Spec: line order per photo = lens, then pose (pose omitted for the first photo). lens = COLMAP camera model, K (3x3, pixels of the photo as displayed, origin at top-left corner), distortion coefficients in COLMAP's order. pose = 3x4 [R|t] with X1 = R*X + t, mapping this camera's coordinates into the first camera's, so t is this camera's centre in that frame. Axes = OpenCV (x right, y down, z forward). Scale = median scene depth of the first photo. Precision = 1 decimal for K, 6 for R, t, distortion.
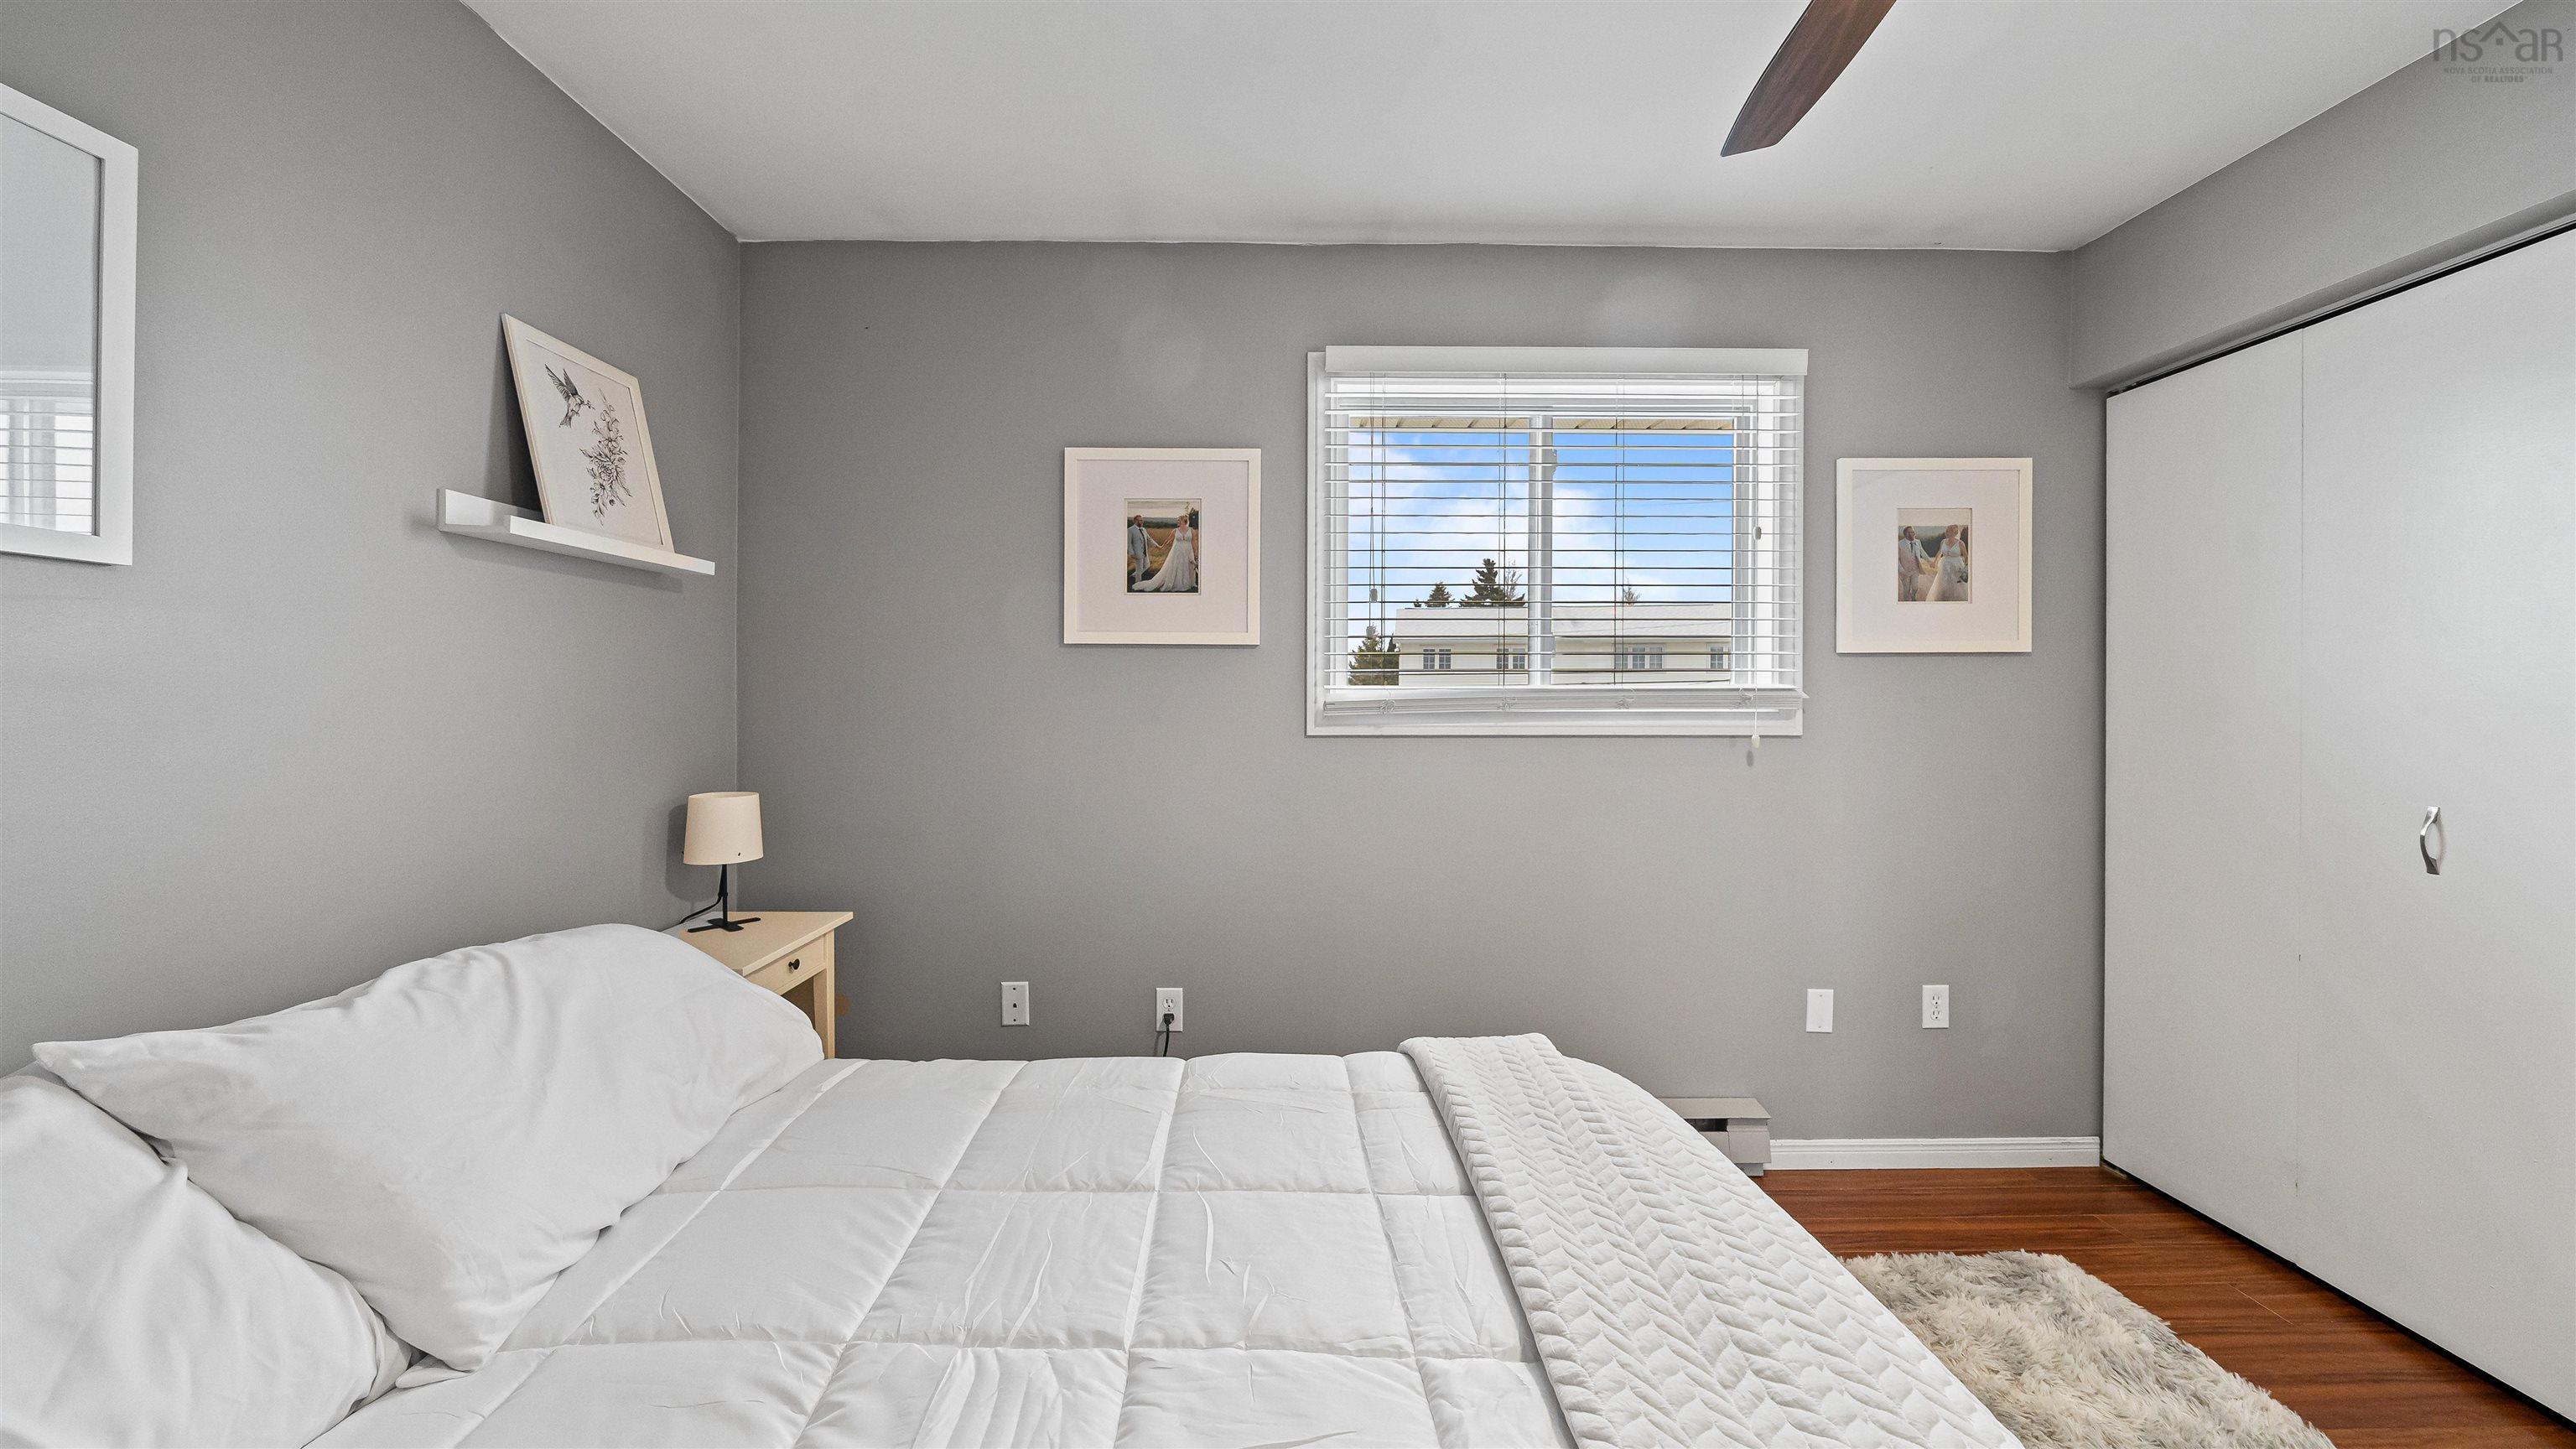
lens RADIAL K [[895.7, 0, 1275.3], [0, 895.7, 710.8], [0, 0, 1]] dist [-0.006381, 0.000043]
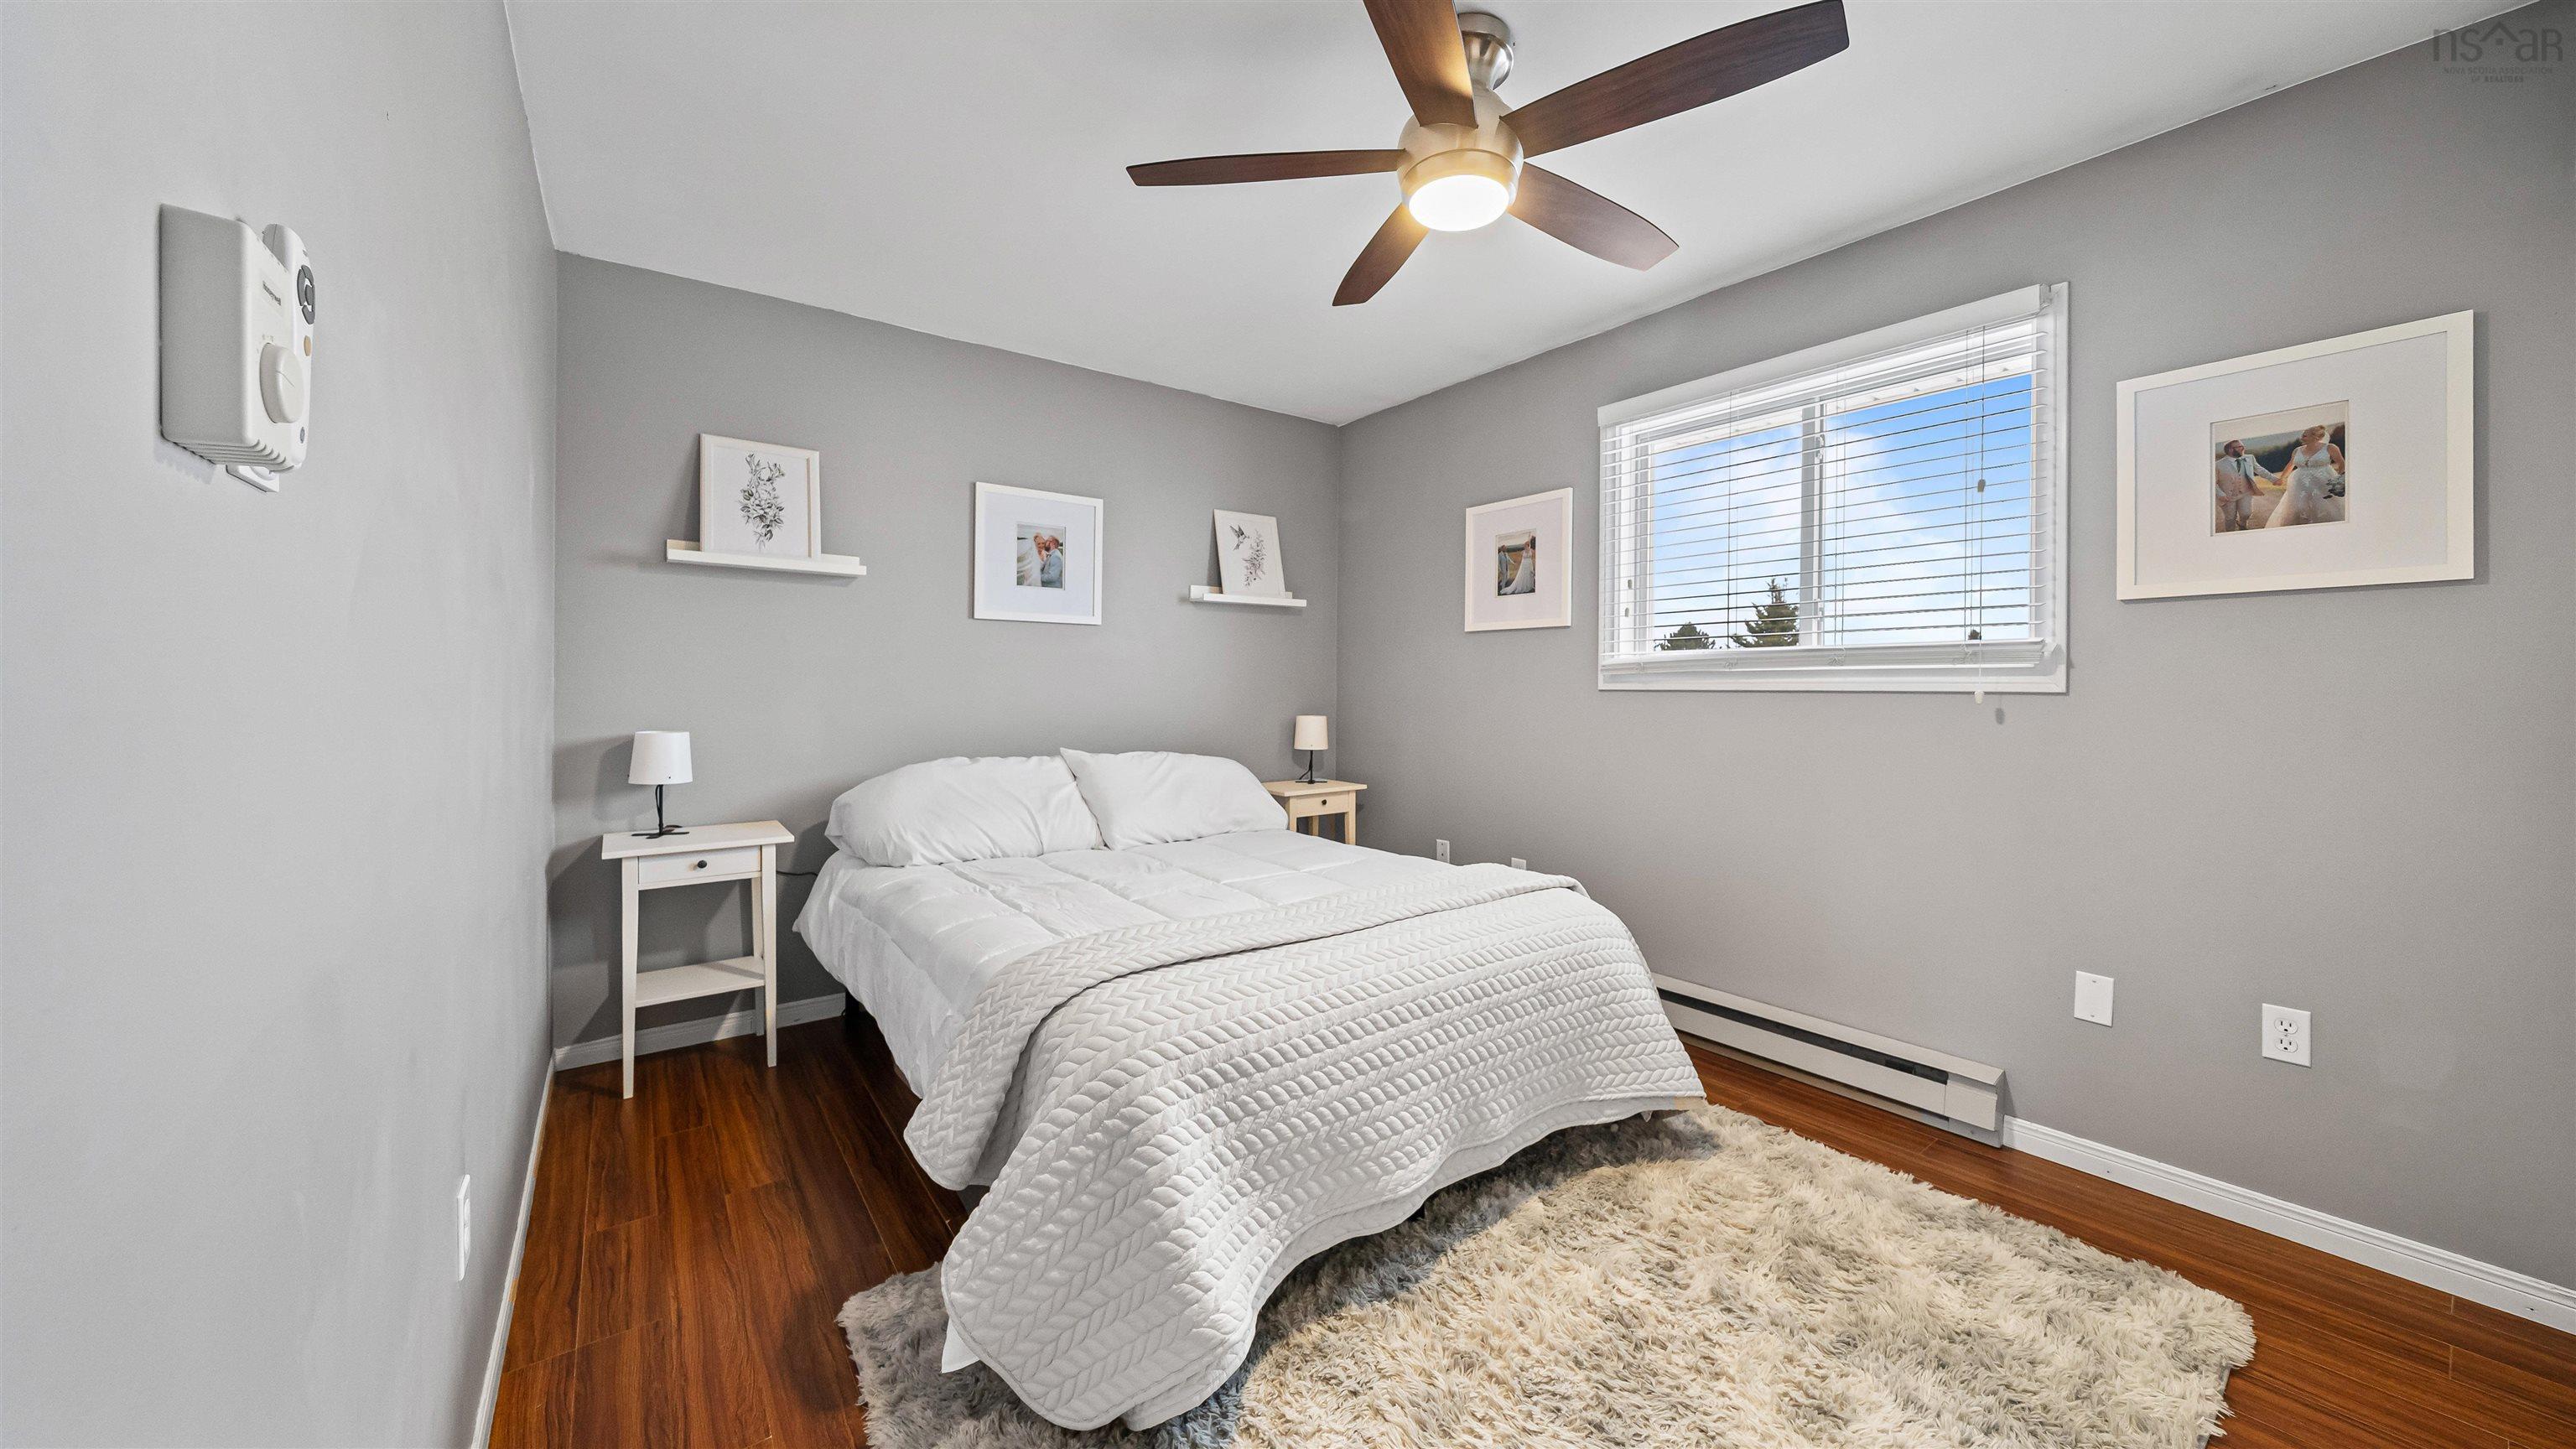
lens RADIAL K [[895.7, 0, 1285.6], [0, 895.7, 699.4], [0, 0, 1]] dist [-0.006381, 0.000043]
pose [[0.585579, 0.013560, -0.810502, 0.870899], [-0.014603, 0.999874, 0.006179, 0.041137], [0.810484, 0.008218, 0.585704, -0.194224]]
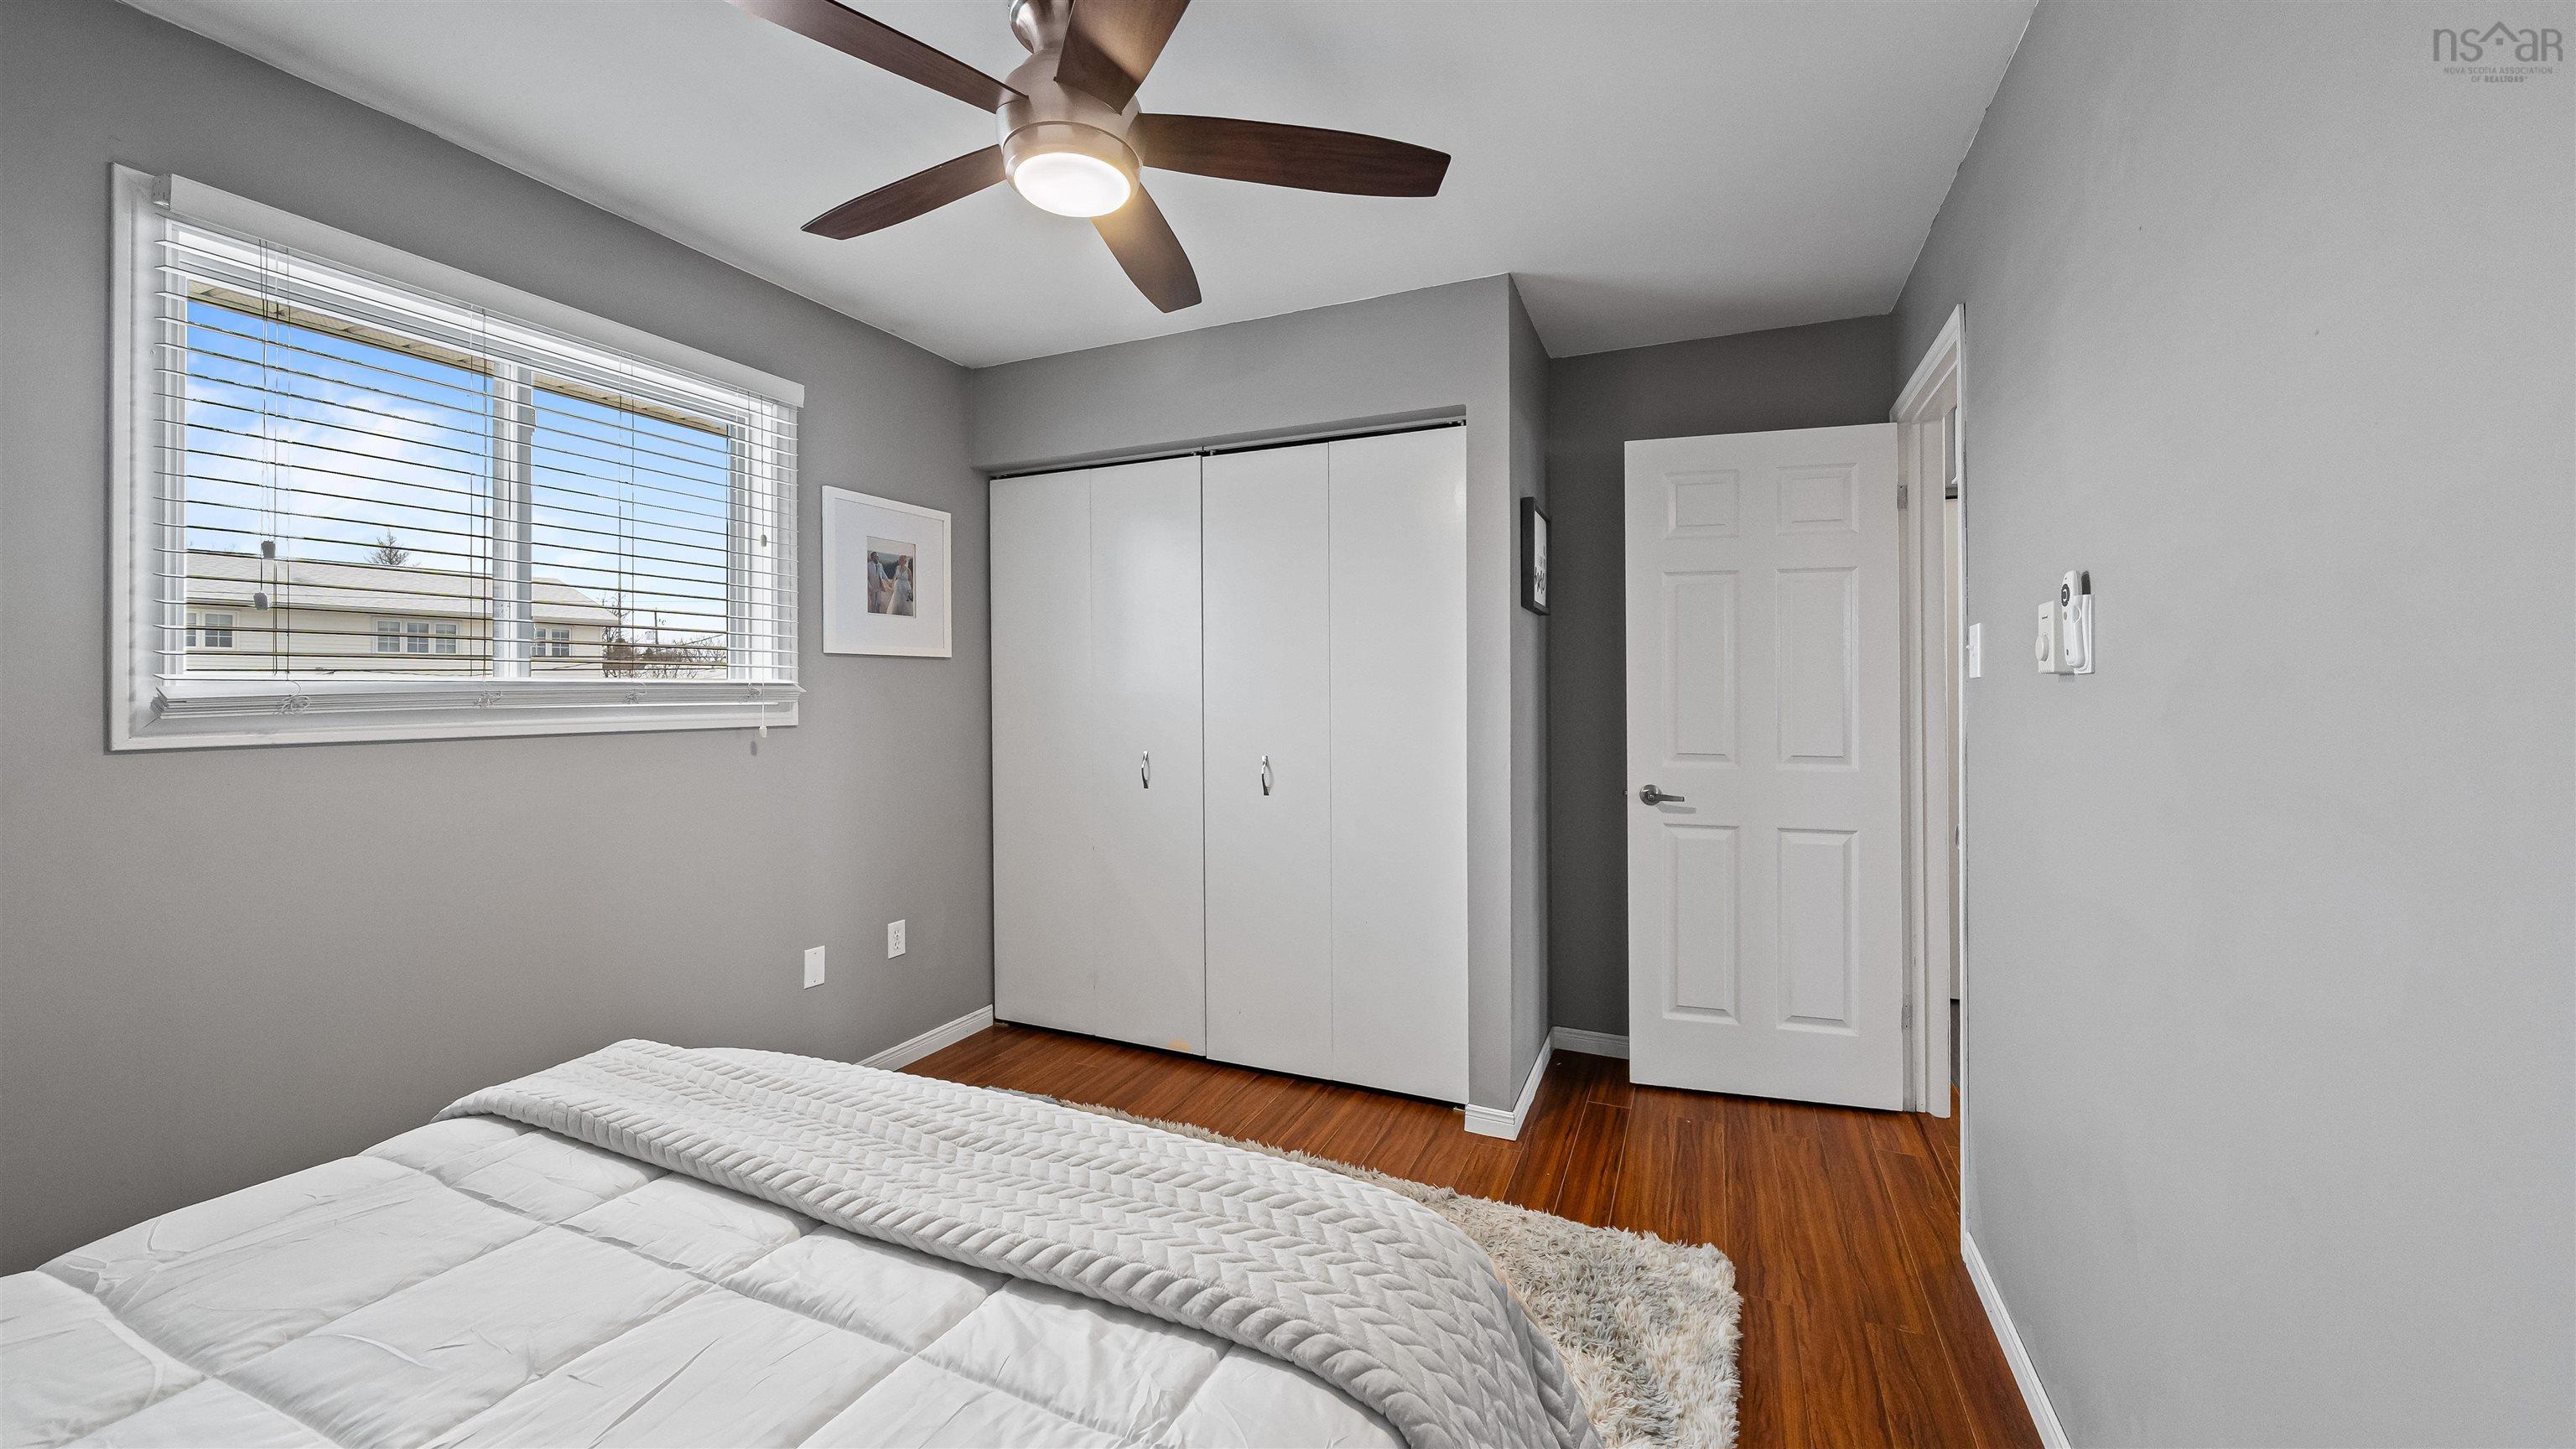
lens RADIAL K [[933.0, 0, 1288.7], [0, 933.0, 694.7], [0, 0, 1]] dist [-0.004446, 0.000027]
pose [[0.421431, -0.003780, 0.906853, -0.213626], [0.014664, 0.999889, -0.002647, 0.001086], [-0.906742, 0.014414, 0.421440, -0.053016]]
